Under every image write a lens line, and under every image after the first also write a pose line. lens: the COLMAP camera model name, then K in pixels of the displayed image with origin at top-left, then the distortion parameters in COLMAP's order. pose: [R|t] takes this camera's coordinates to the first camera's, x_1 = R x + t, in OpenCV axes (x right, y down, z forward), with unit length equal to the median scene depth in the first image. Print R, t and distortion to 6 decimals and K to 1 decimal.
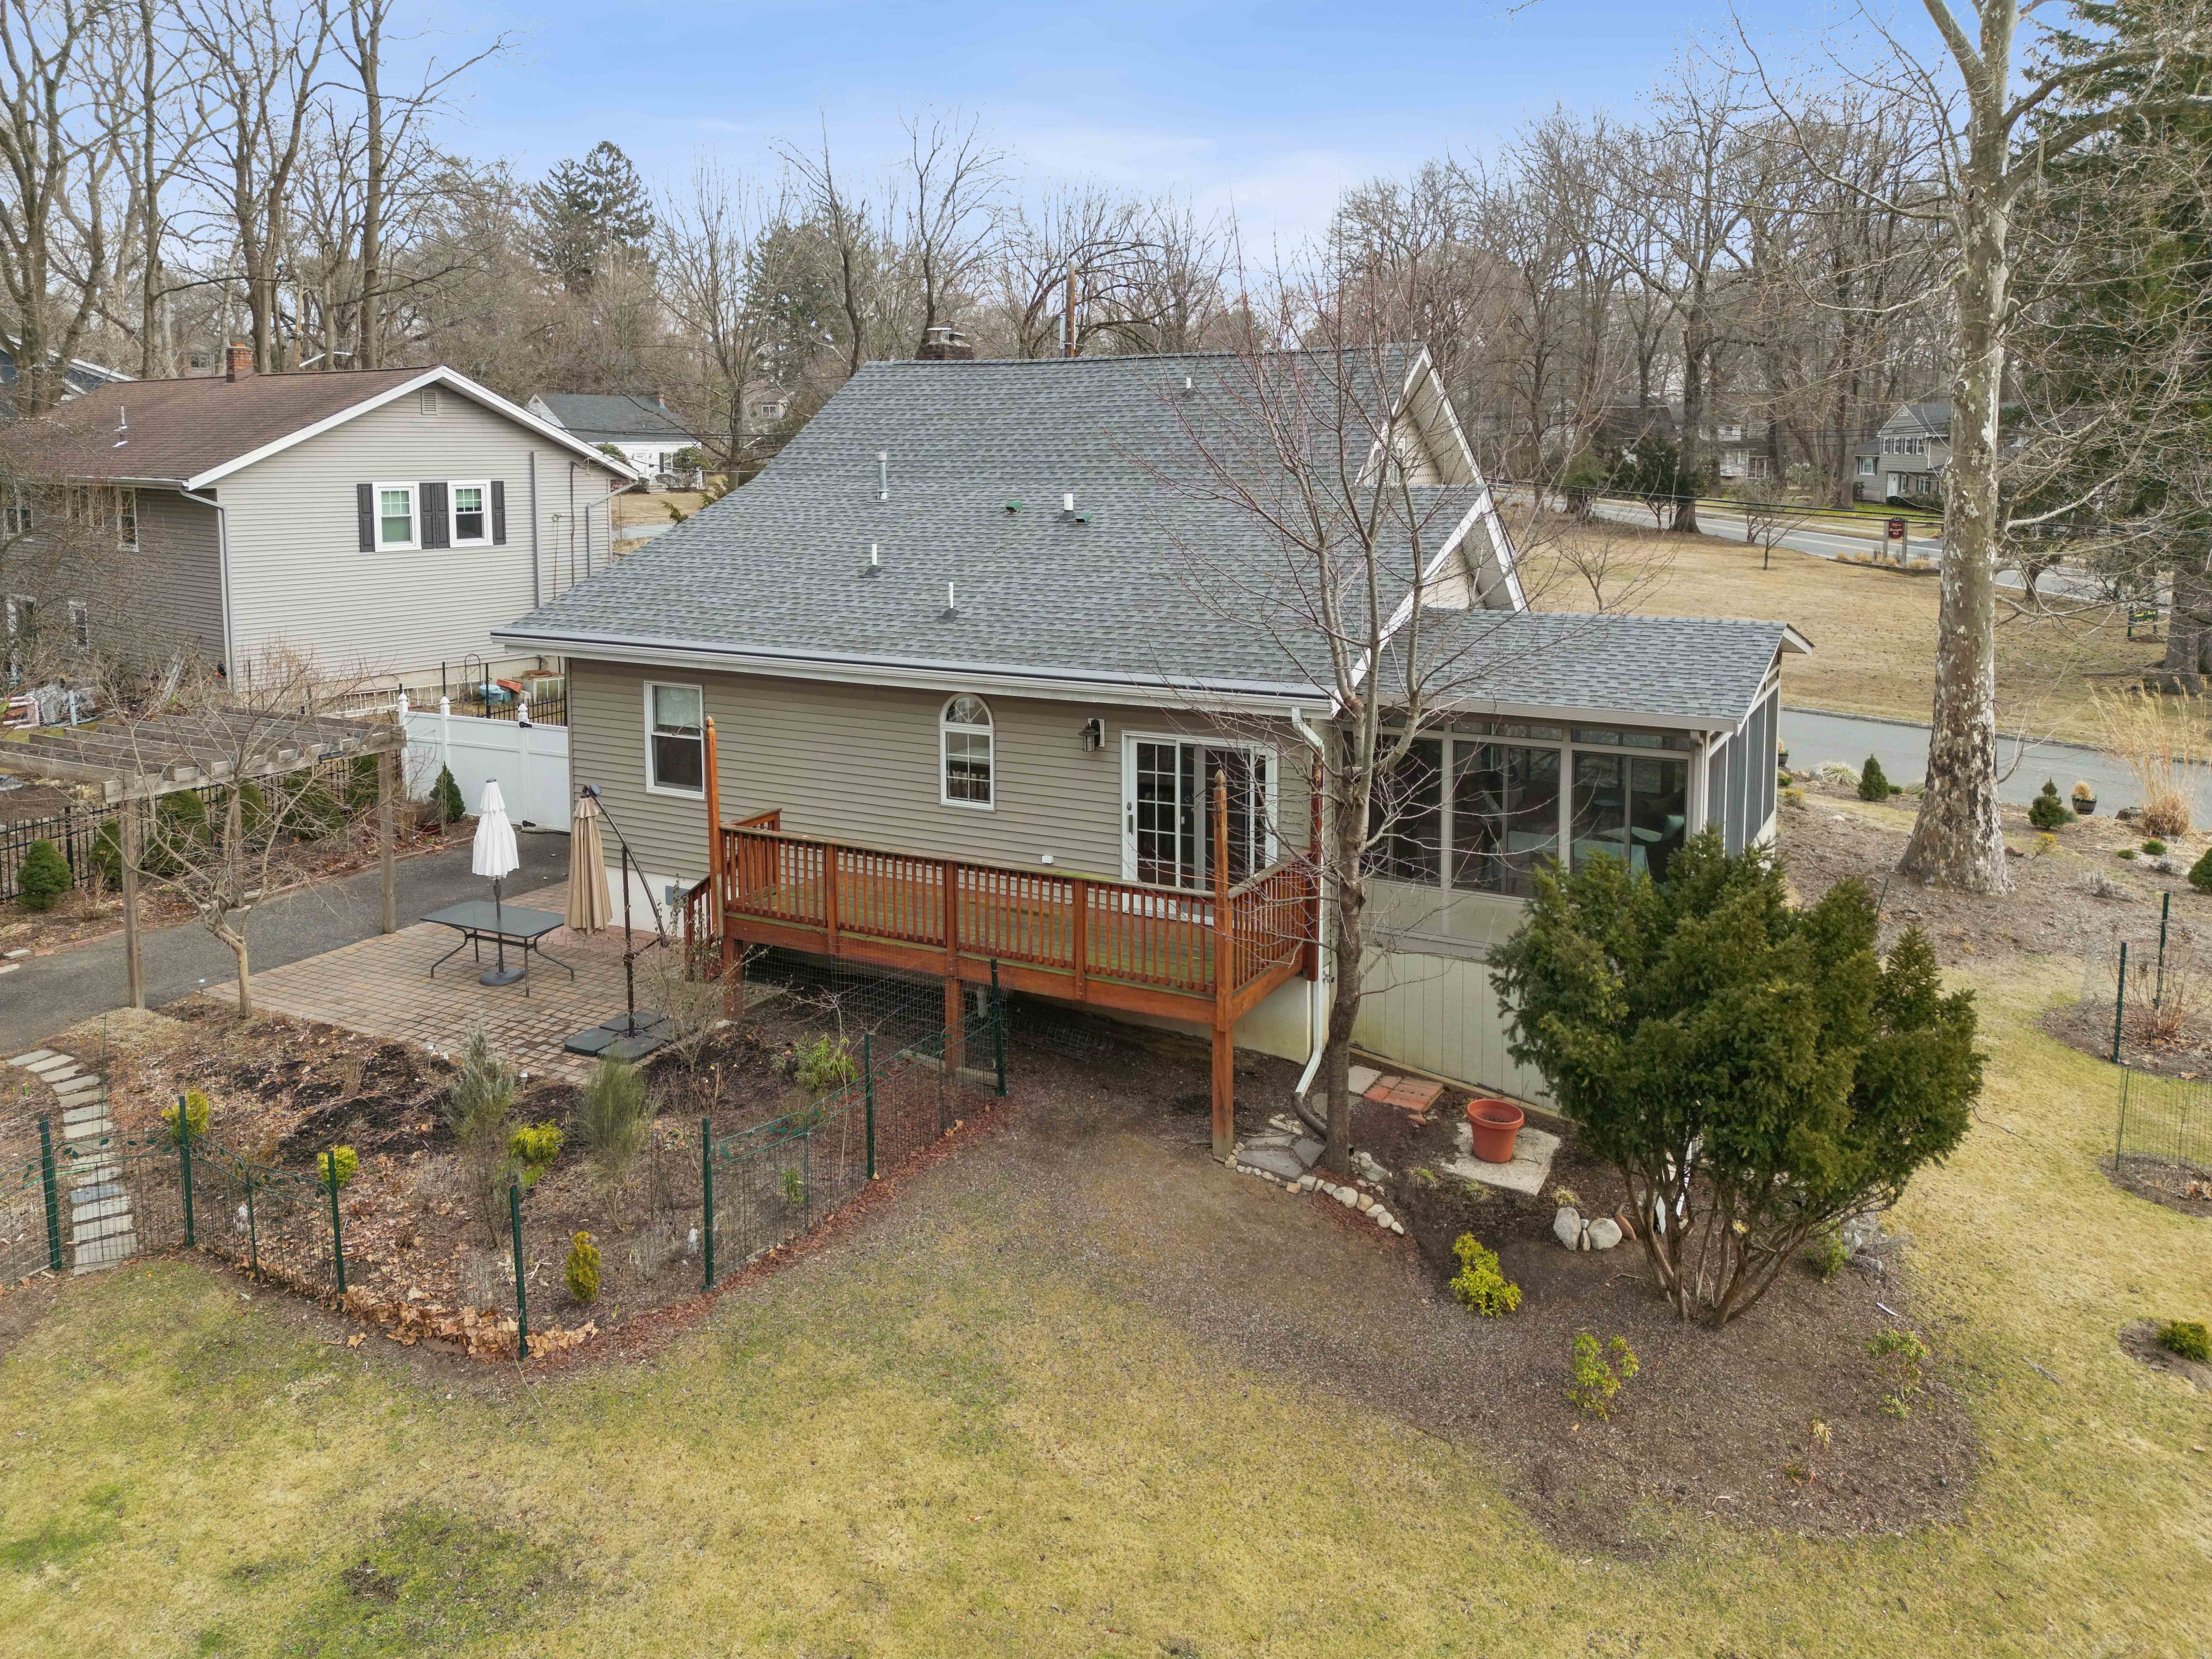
lens RADIAL K [[1618.2, 0, 1108.0], [0, 1618.2, 644.2], [0, 0, 1]] dist [0.044596, -0.003151]
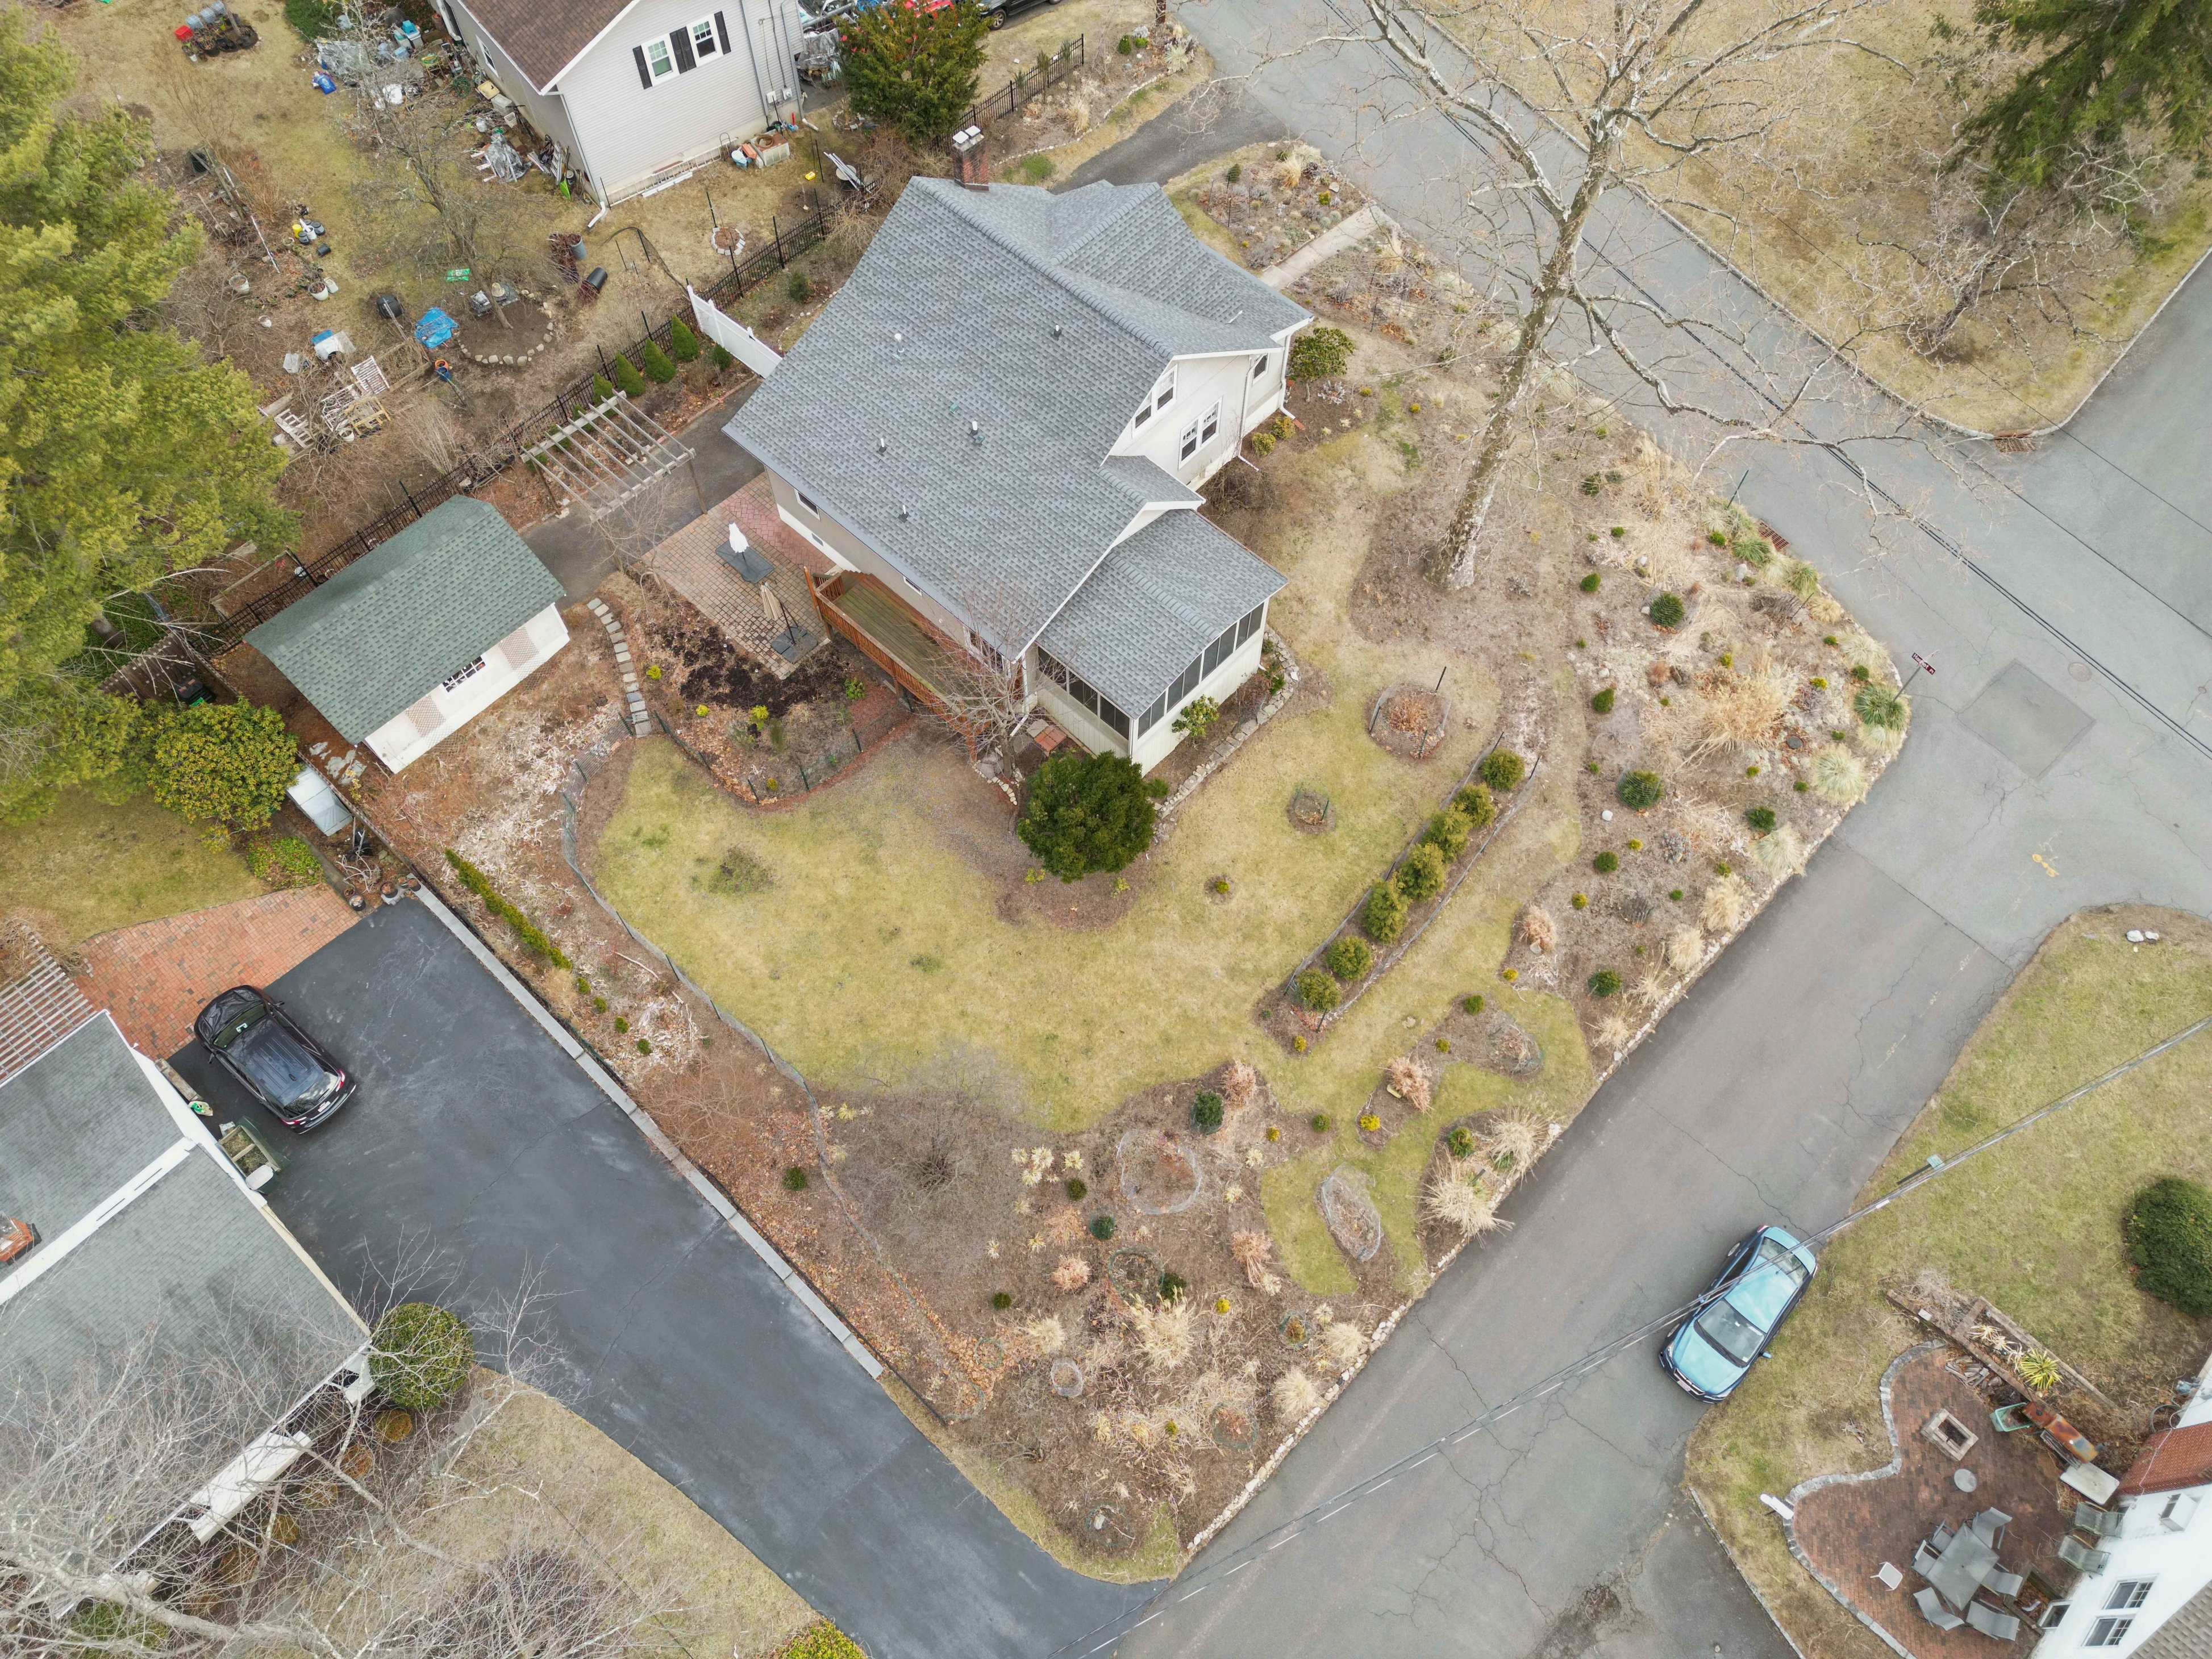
lens RADIAL K [[1507.5, 0, 1106.6], [0, 1507.5, 870.2], [0, 0, 1]] dist [0.069184, -0.052411]
pose [[0.967947, 0.225574, -0.110430, 0.604853], [-0.035332, 0.557619, 0.829344, -1.738992], [0.248656, -0.798860, 0.547716, -0.589678]]
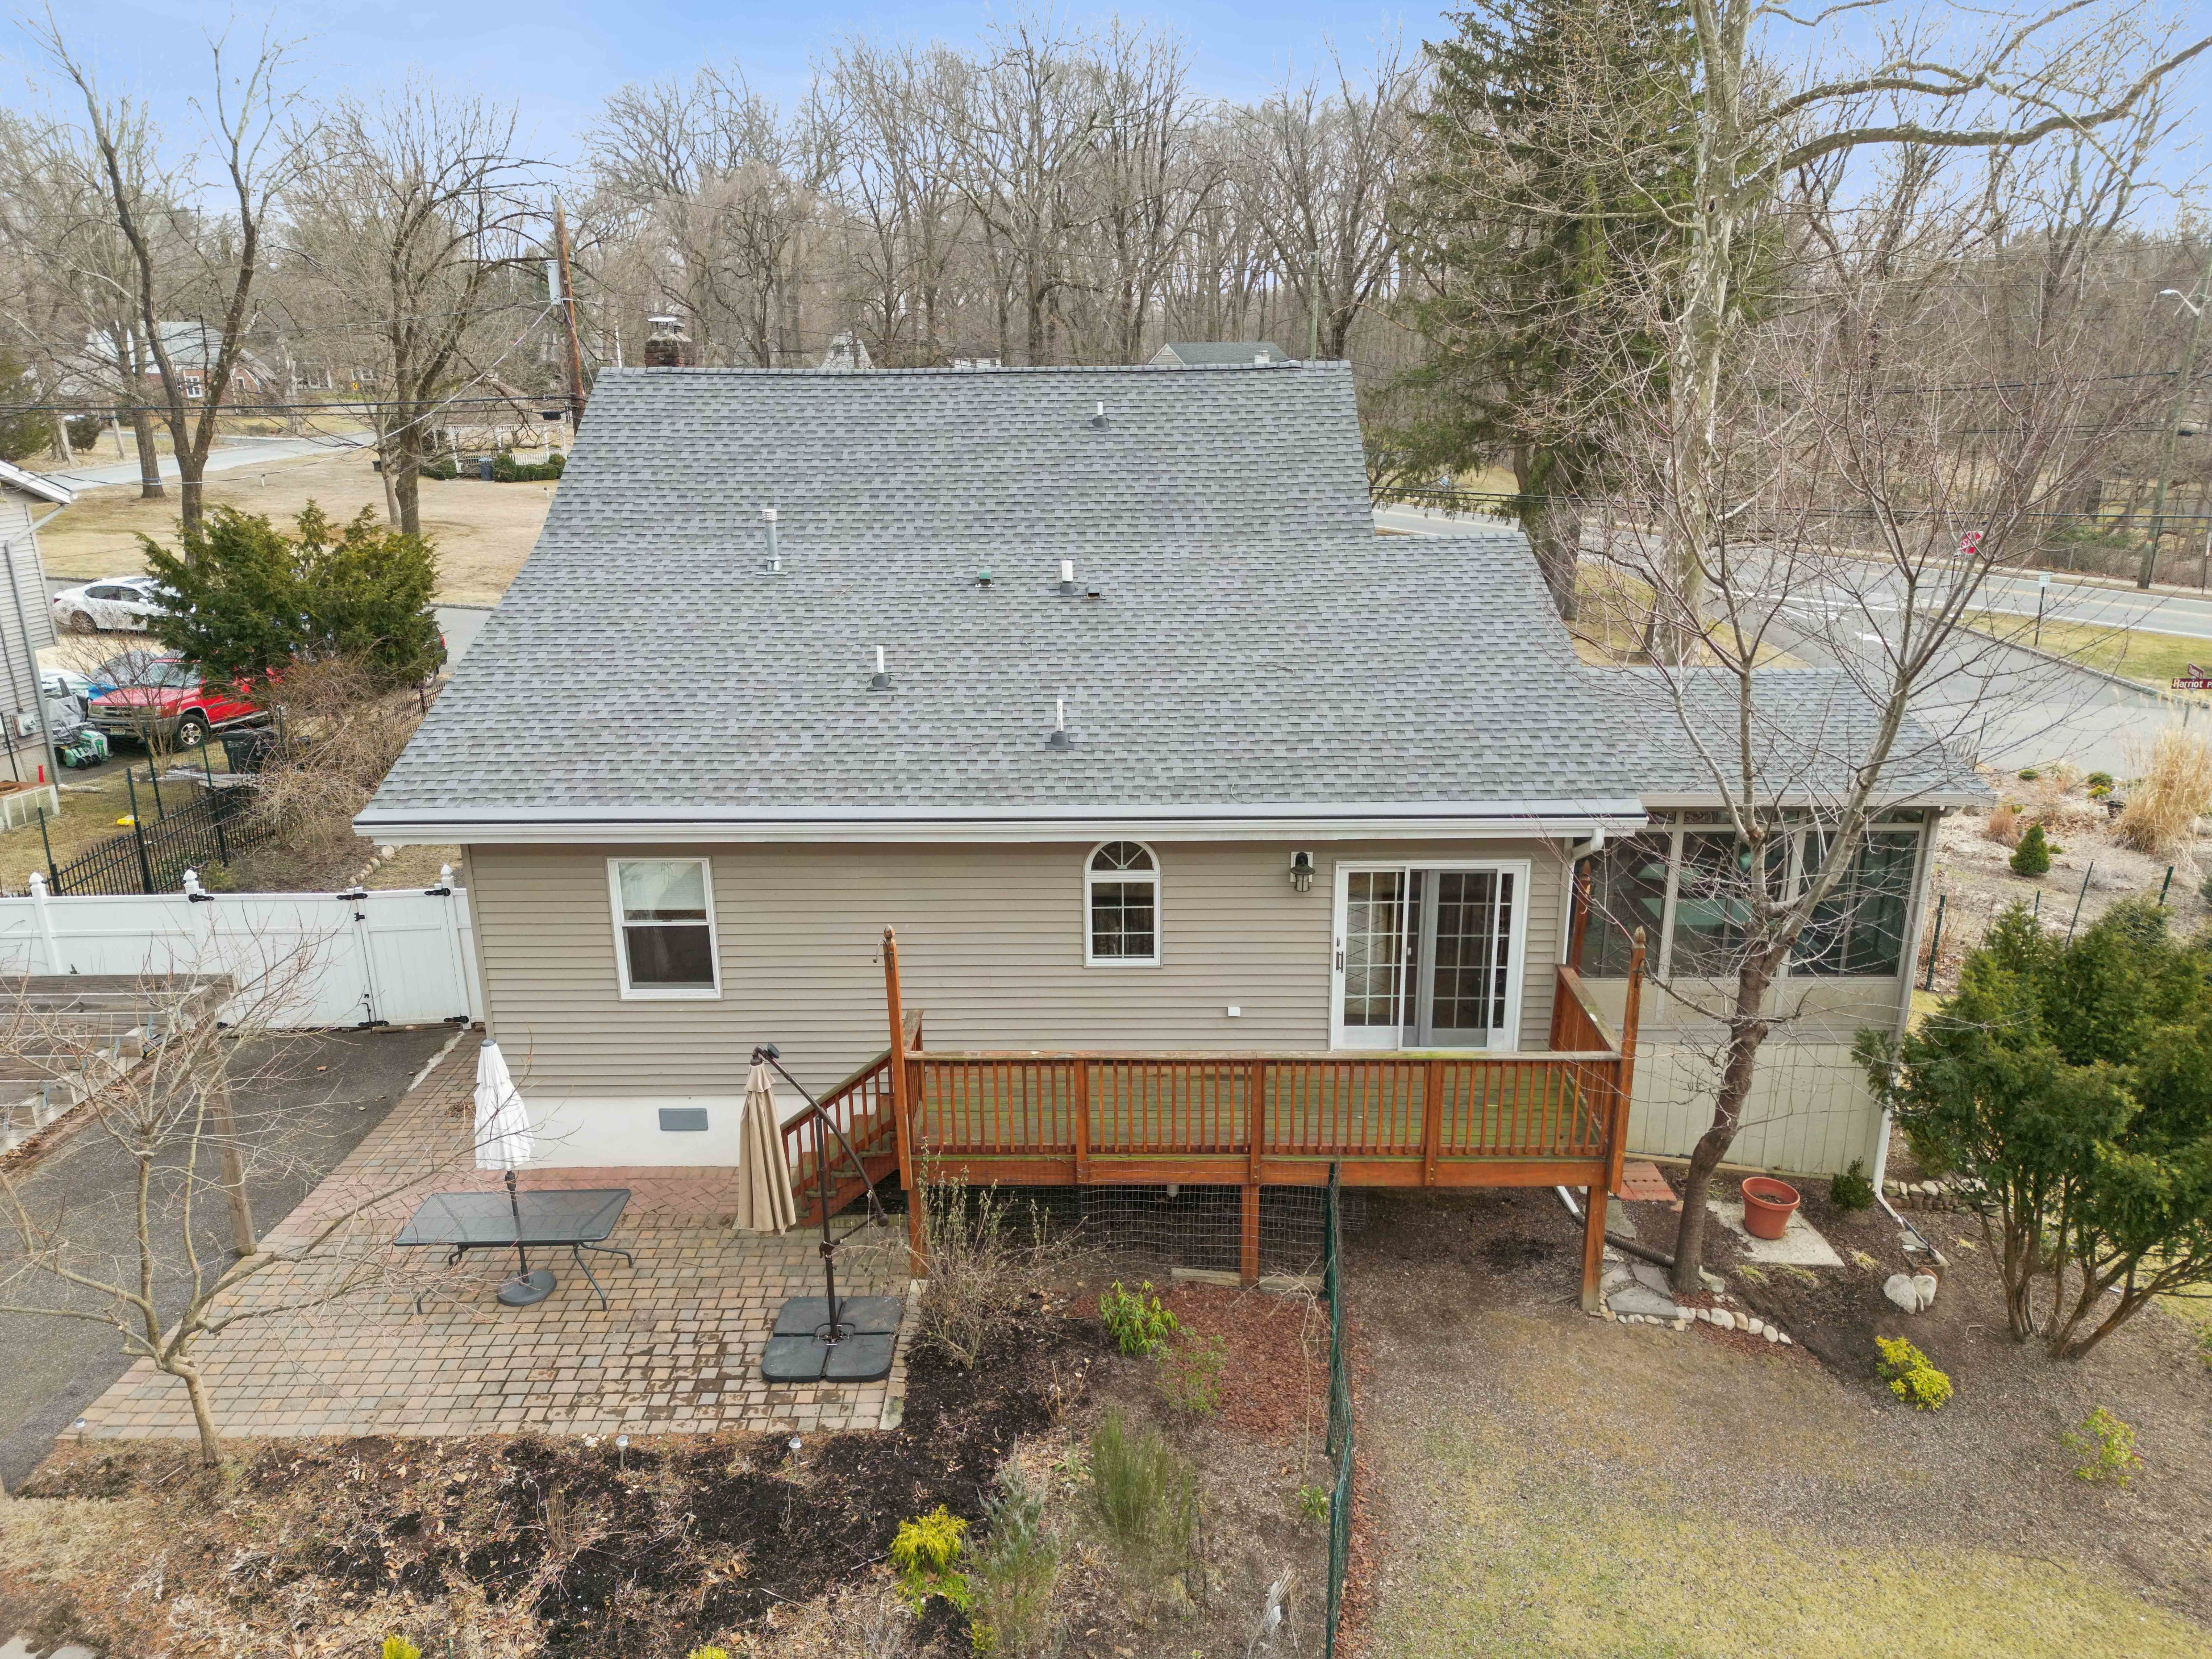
lens RADIAL K [[1571.6, 0, 1106.0], [0, 1571.6, 829.5], [0, 0, 1]] dist [0.072648, -0.064494]
pose [[0.884275, -0.143340, 0.444423, -0.497957], [0.064832, 0.980191, 0.187144, -0.137475], [-0.462444, -0.136674, 0.876051, 0.317628]]
